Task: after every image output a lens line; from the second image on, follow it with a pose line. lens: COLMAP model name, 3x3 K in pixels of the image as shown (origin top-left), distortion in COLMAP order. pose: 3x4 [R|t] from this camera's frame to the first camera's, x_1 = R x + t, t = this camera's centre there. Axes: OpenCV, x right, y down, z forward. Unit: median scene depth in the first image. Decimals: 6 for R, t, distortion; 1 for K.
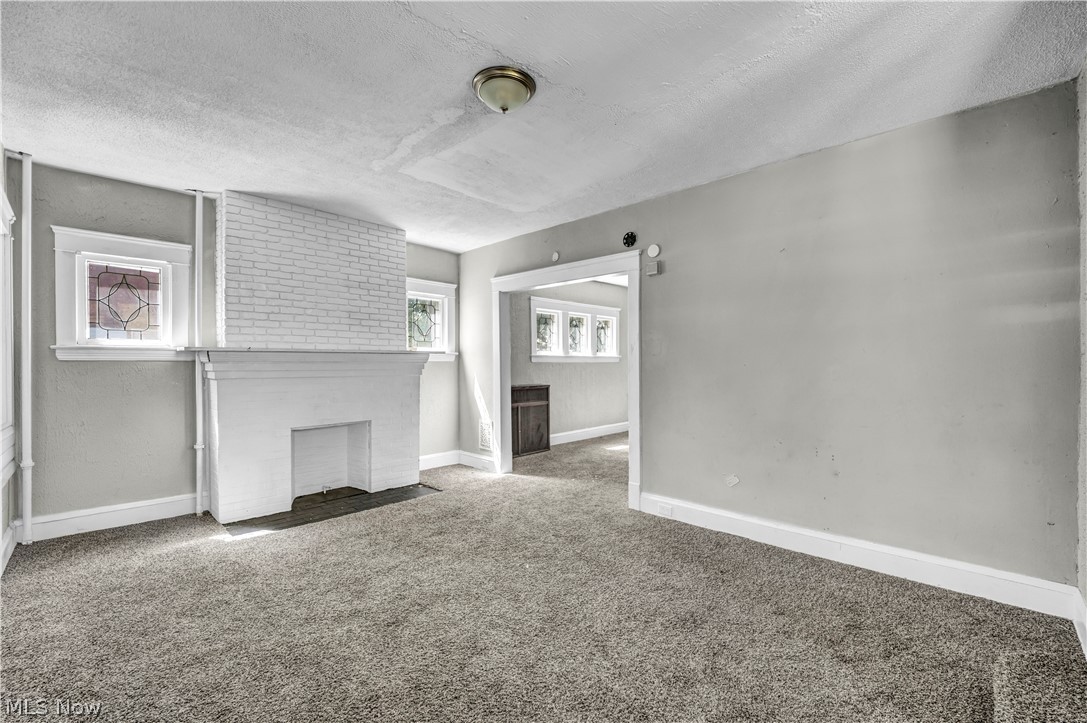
lens RADIAL K [[458.1, 0, 545.2], [0, 458.1, 359.2], [0, 0, 1]] dist [-0.004097, -0.001395]
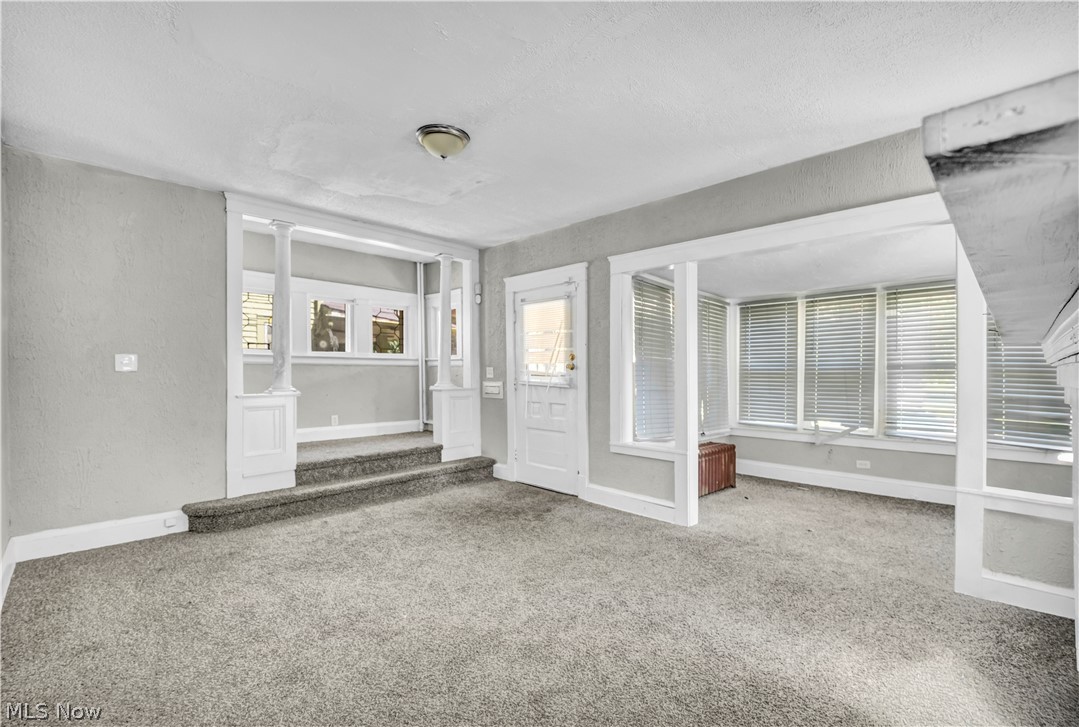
lens RADIAL K [[471.3, 0, 544.4], [0, 471.3, 374.6], [0, 0, 1]] dist [-0.004040, -0.001385]
pose [[-0.999987, -0.001875, 0.004774, -0.199014], [-0.001940, 0.999905, -0.013654, 0.020085], [-0.004748, -0.013663, -0.999895, 1.264630]]
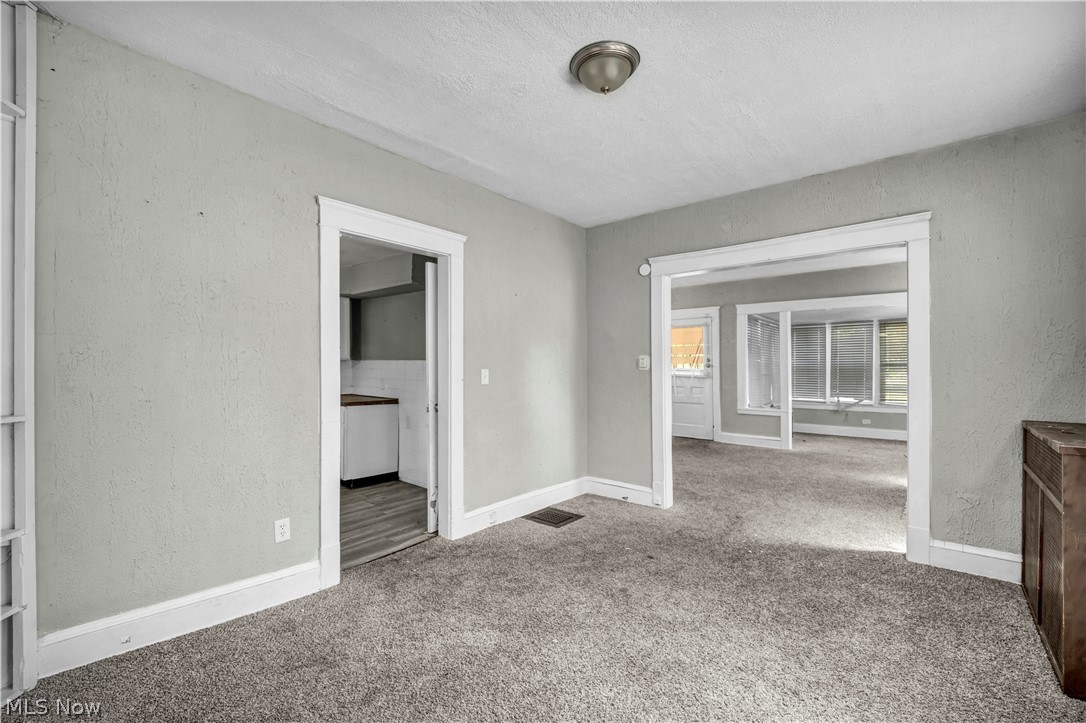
lens RADIAL K [[460.5, 0, 550.9], [0, 460.5, 365.8], [0, 0, 1]] dist [0.003717, -0.005595]
pose [[-0.997557, -0.000574, -0.069853, 0.521661], [0.000972, 0.999755, -0.022096, 0.027952], [0.069849, -0.022110, -0.997313, 1.991048]]
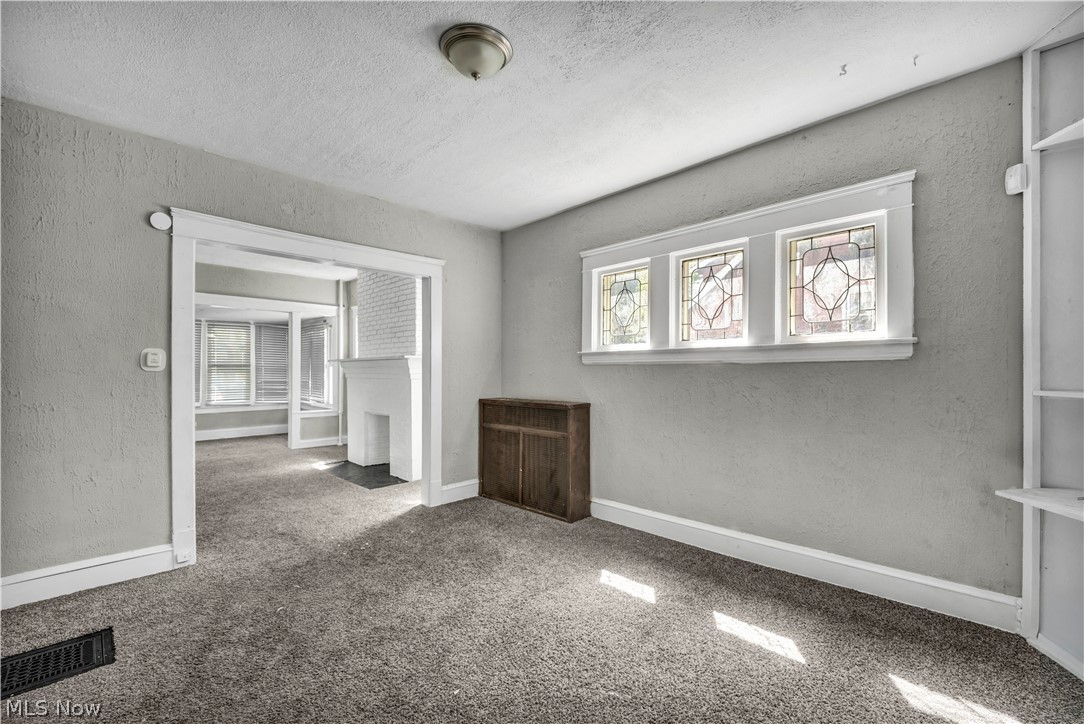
lens RADIAL K [[459.6, 0, 540.0], [0, 459.6, 366.8], [0, 0, 1]] dist [0.003717, -0.005595]
pose [[-0.014056, -0.007329, -0.999874, 0.917456], [0.013999, 0.999874, -0.007526, 0.022309], [0.999803, -0.014103, -0.013952, 1.558410]]
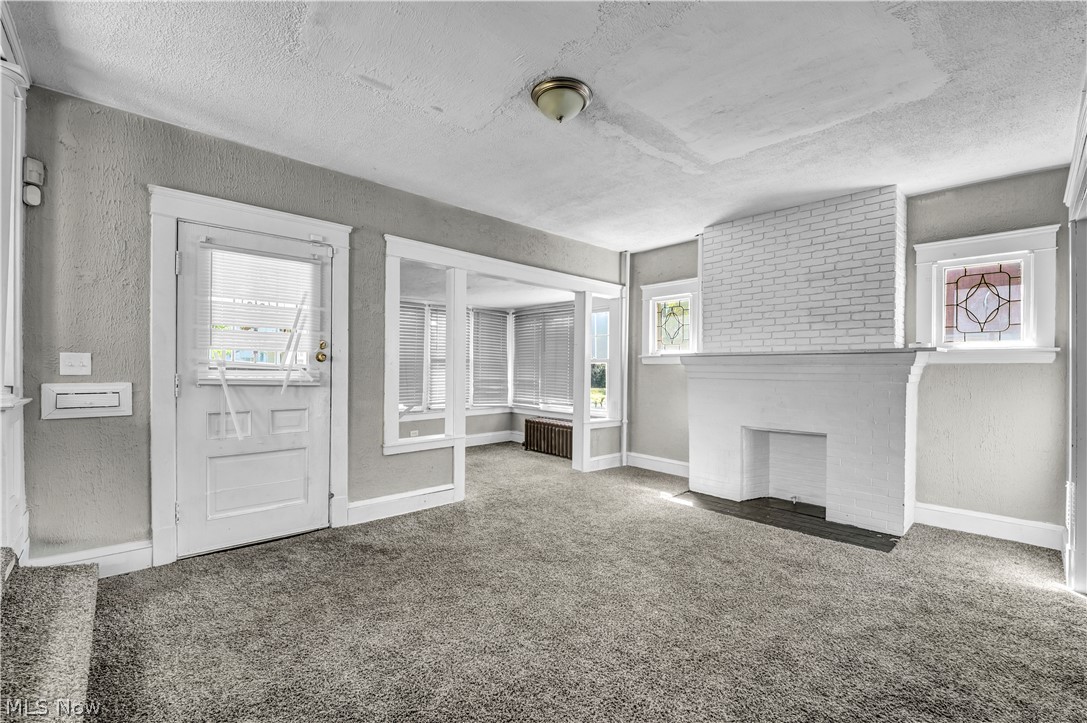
lens RADIAL K [[458.1, 0, 543.7], [0, 458.1, 369.0], [0, 0, 1]] dist [-0.004097, -0.001395]
pose [[-0.048034, 0.007480, -0.998818, 0.537145], [0.008286, 0.999941, 0.007090, 0.004212], [0.998811, -0.007935, -0.048093, 0.575076]]
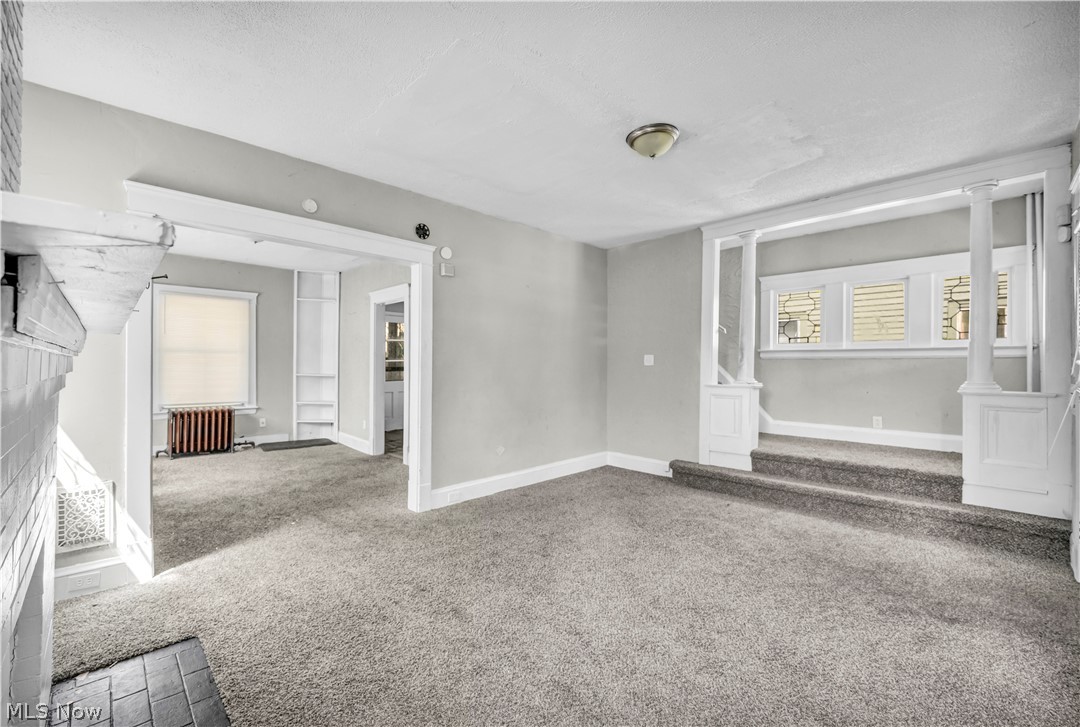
lens RADIAL K [[457.9, 0, 537.7], [0, 457.9, 363.2], [0, 0, 1]] dist [0.003717, -0.005595]
pose [[0.016923, 0.004390, 0.999847, -0.749669], [-0.021732, 0.999756, -0.004022, 0.010661], [-0.999621, -0.021661, 0.017015, 0.725723]]
